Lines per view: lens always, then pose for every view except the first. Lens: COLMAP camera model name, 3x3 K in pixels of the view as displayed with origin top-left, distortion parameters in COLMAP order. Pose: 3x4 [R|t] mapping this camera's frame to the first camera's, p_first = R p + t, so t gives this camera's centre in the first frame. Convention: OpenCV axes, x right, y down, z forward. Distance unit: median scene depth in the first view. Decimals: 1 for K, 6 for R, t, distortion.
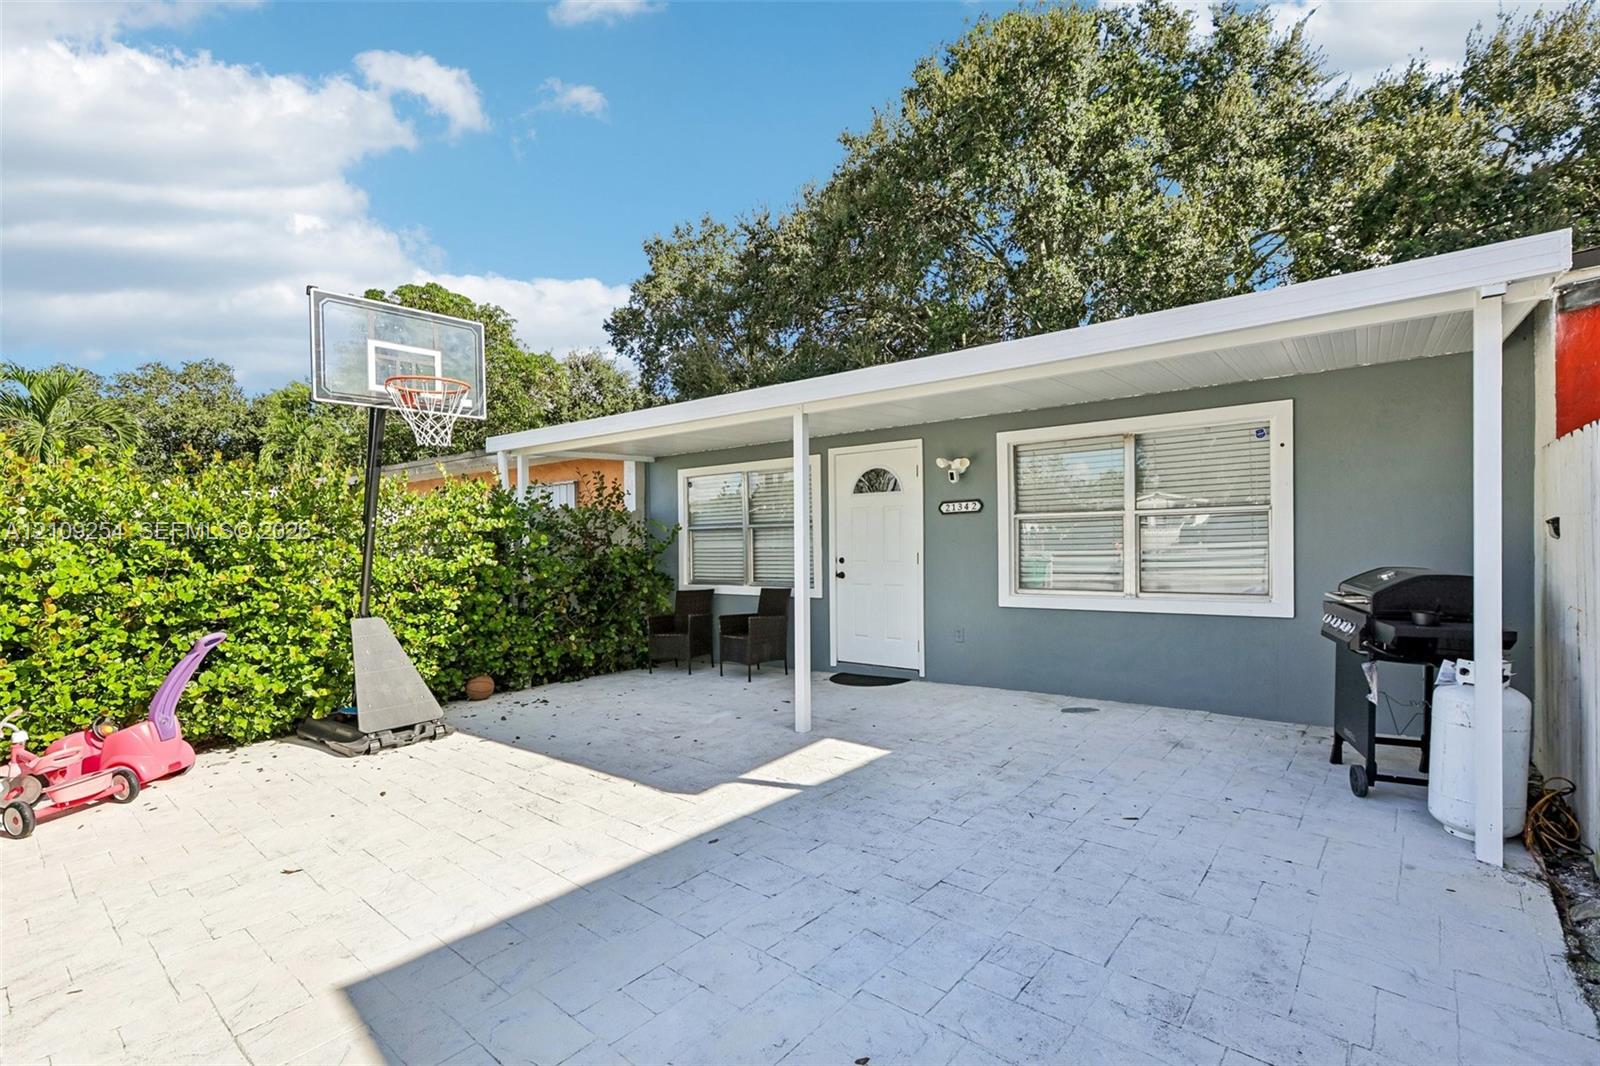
lens RADIAL K [[743.5, 0, 826.3], [0, 743.5, 533.8], [0, 0, 1]] dist [0.053030, -0.024063]
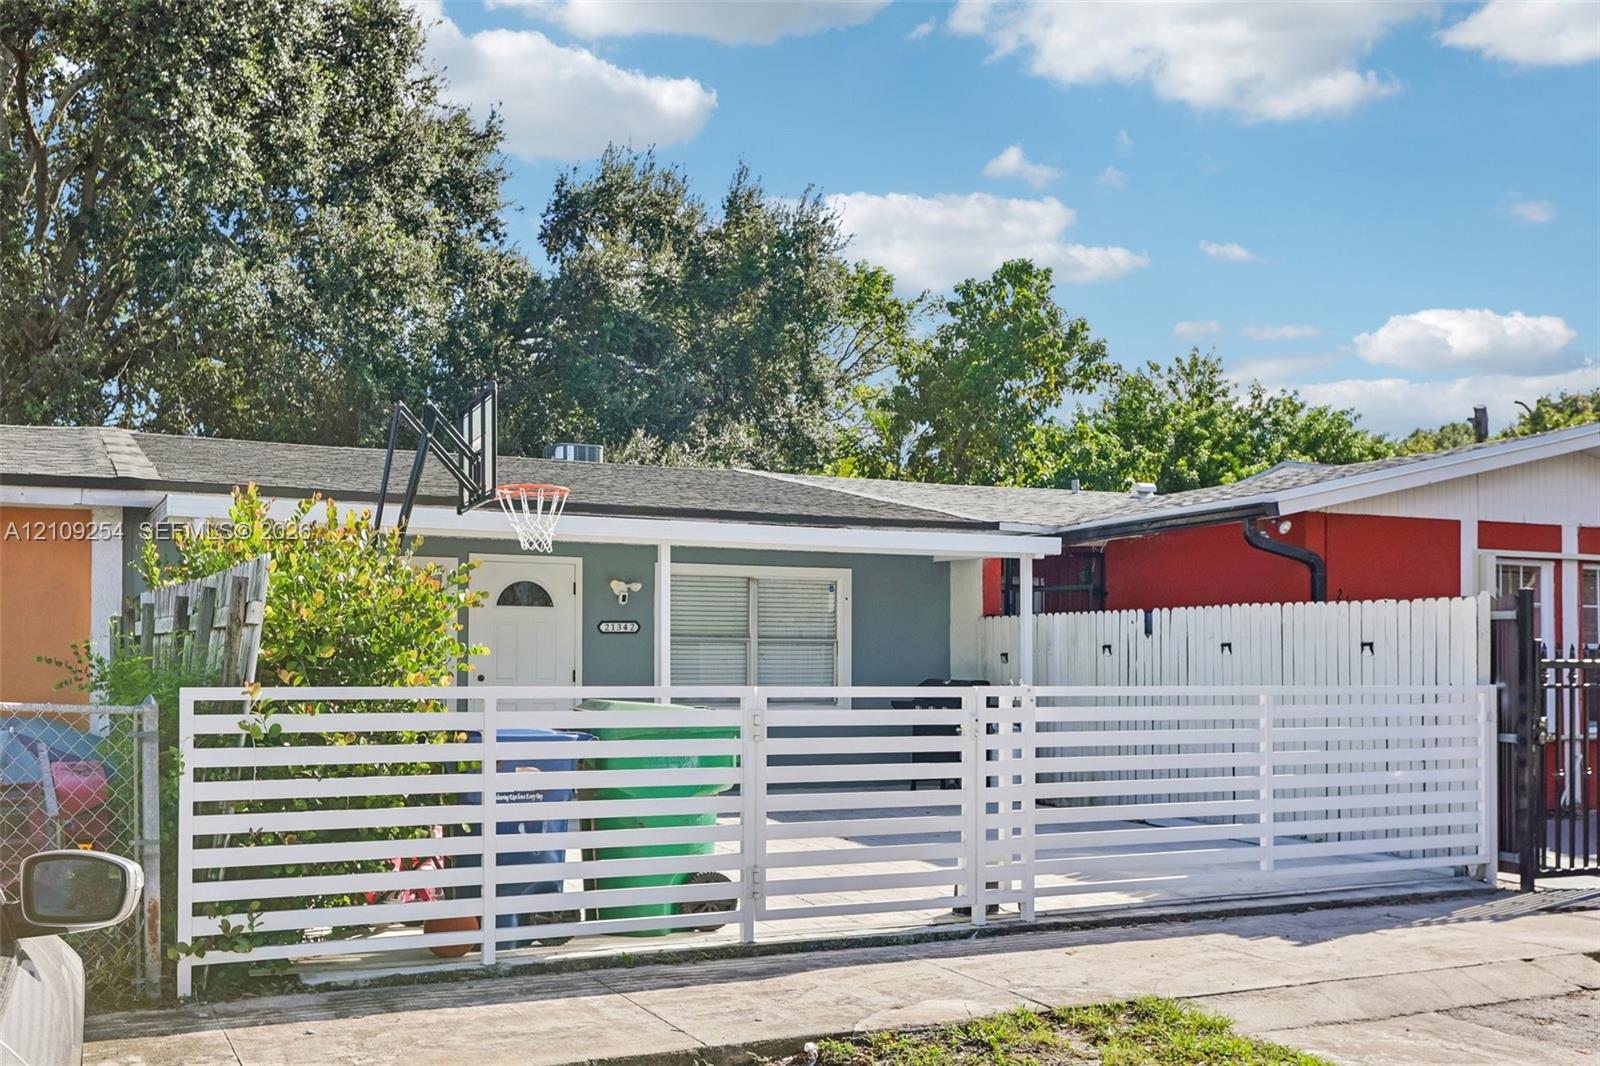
lens RADIAL K [[1532.2, 0, 798.8], [0, 1532.2, 603.8], [0, 0, 1]] dist [-0.006898, 0.008167]
pose [[0.472906, 0.051244, 0.879621, -1.397018], [-0.022693, 0.998685, -0.045980, 0.021707], [-0.880820, 0.001783, 0.473447, -0.223513]]
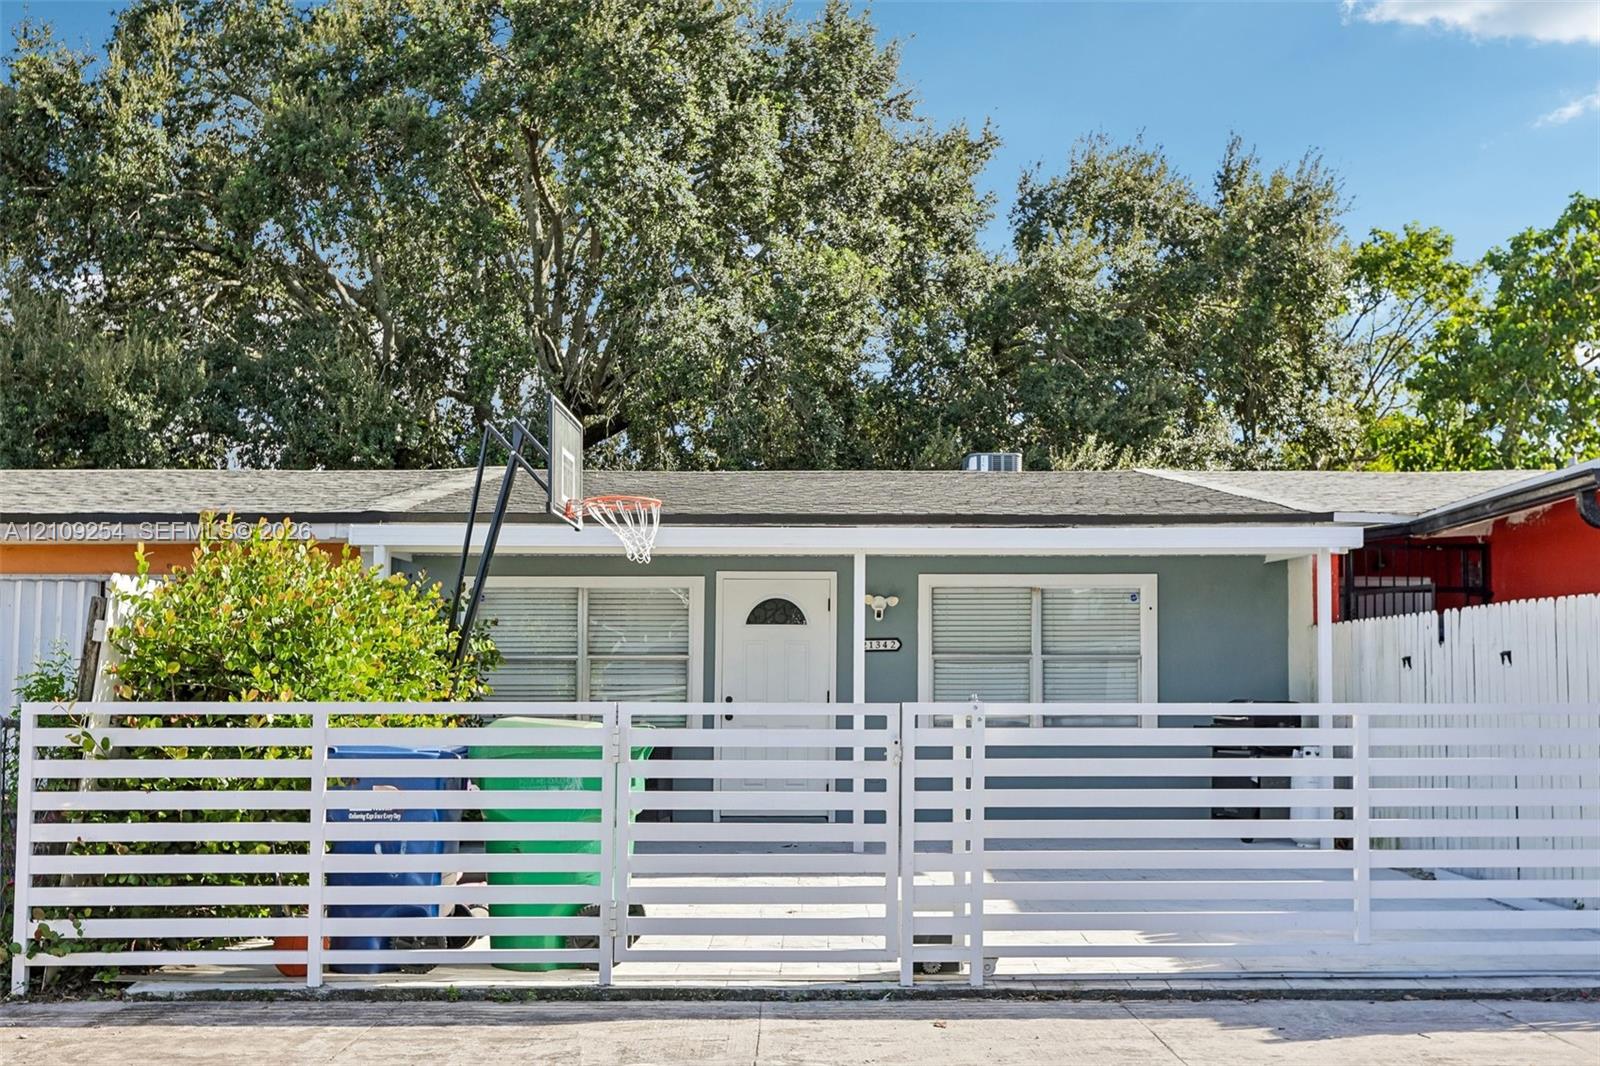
lens RADIAL K [[1586.7, 0, 803.7], [0, 1586.7, 601.5], [0, 0, 1]] dist [0.008225, -0.000327]
pose [[0.794882, 0.048171, 0.604848, -1.020118], [-0.019621, 0.998363, -0.053726, 0.018957], [-0.606446, 0.030838, 0.794526, -0.537602]]
